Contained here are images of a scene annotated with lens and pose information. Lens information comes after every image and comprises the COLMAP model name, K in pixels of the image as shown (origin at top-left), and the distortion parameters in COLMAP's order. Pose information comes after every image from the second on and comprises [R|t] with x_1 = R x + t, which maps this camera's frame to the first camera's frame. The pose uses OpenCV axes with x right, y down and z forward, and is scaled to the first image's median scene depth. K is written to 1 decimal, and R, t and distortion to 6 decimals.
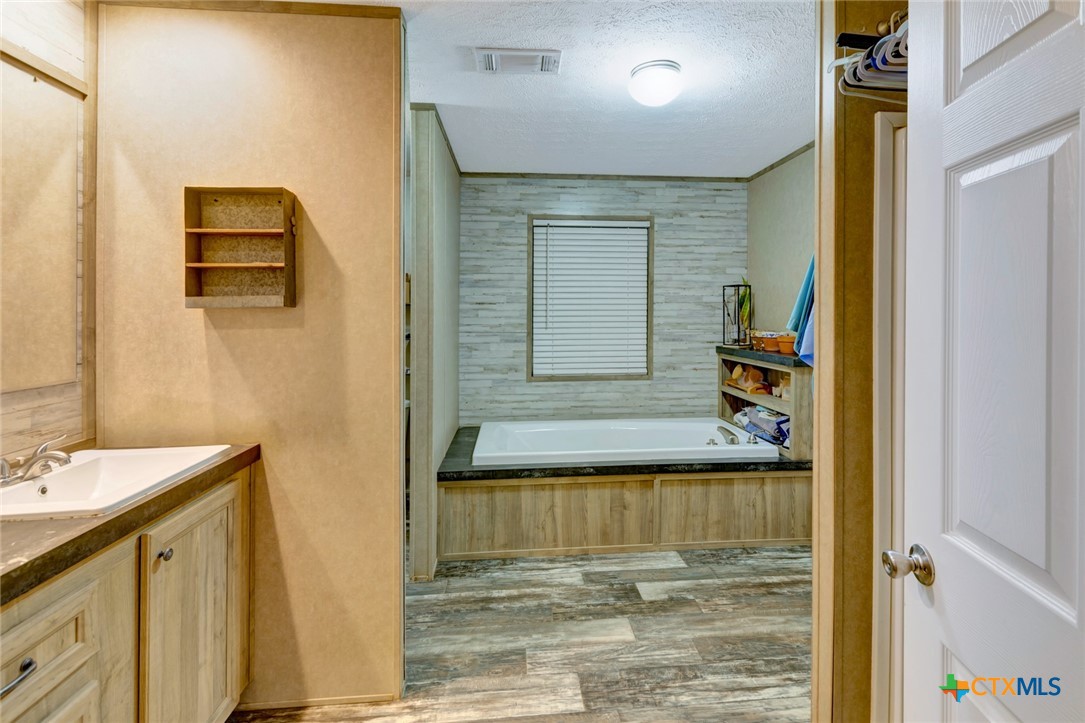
lens RADIAL K [[509.3, 0, 566.0], [0, 509.3, 309.4], [0, 0, 1]] dist [0.005016, -0.003397]
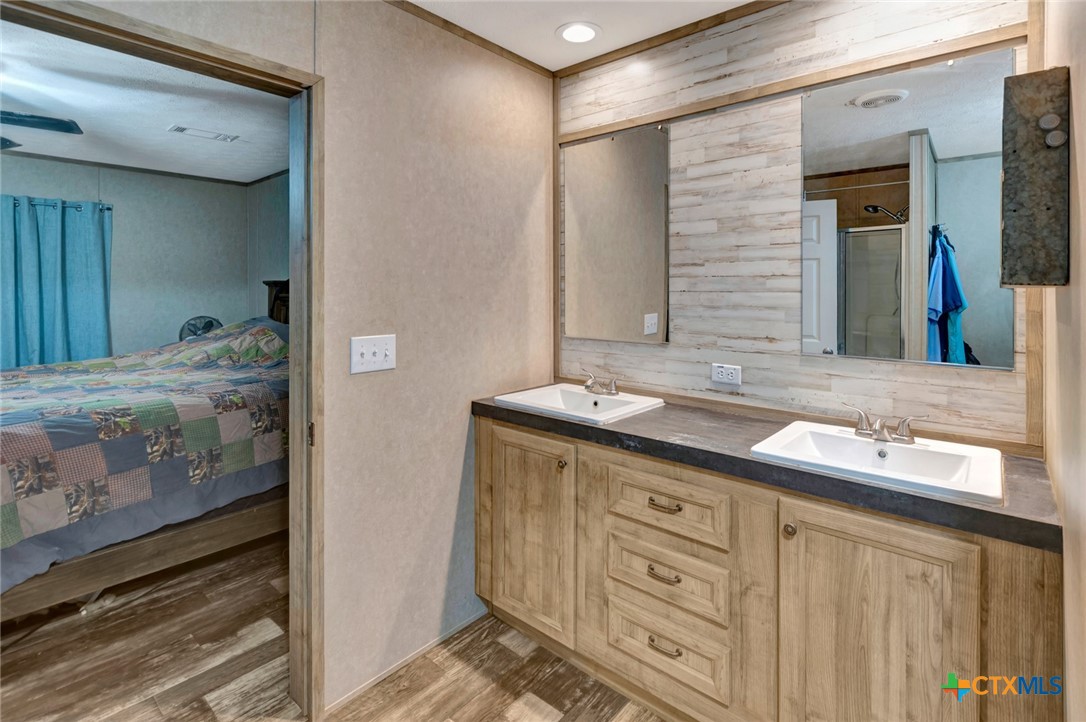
lens RADIAL K [[520.8, 0, 558.8], [0, 520.8, 286.2], [0, 0, 1]] dist [-0.000923, -0.001565]
pose [[-0.729281, -0.003279, -0.684206, 0.117948], [0.005594, 0.999927, -0.010754, 0.000365], [0.684191, -0.011670, -0.729209, 0.620662]]
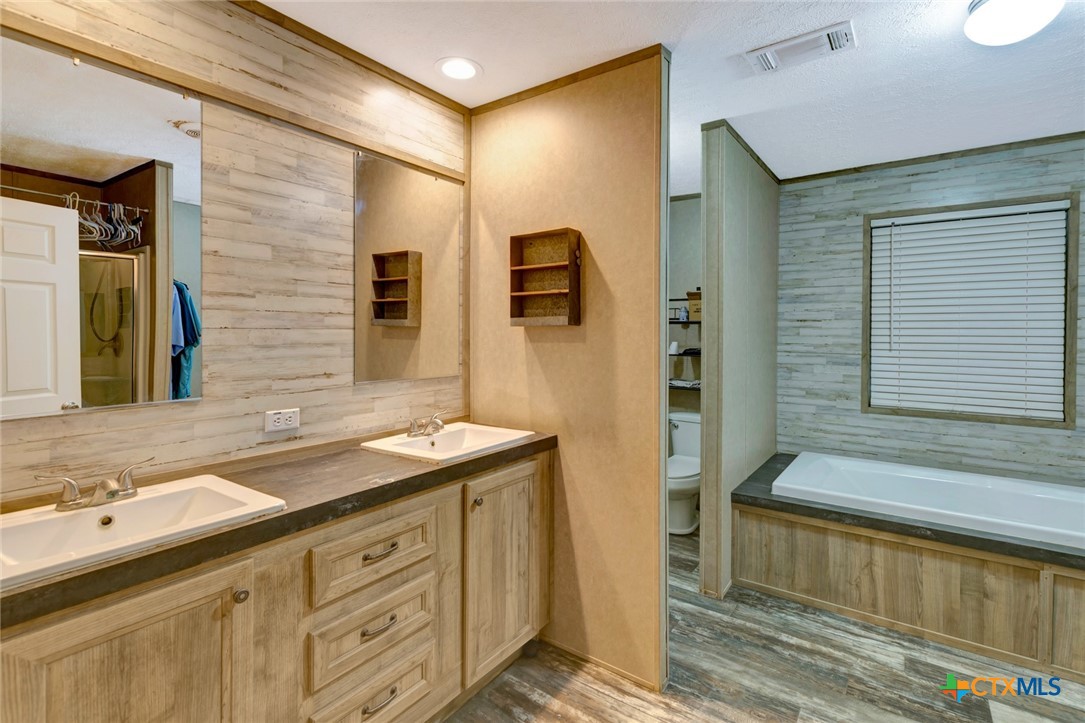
lens RADIAL K [[509.3, 0, 555.5], [0, 509.3, 328.8], [0, 0, 1]] dist [0.005016, -0.003397]
pose [[0.755564, 0.003702, -0.655065, 0.127093], [-0.000706, 0.999988, 0.004836, -0.001468], [0.655075, -0.003192, 0.755557, 0.032733]]
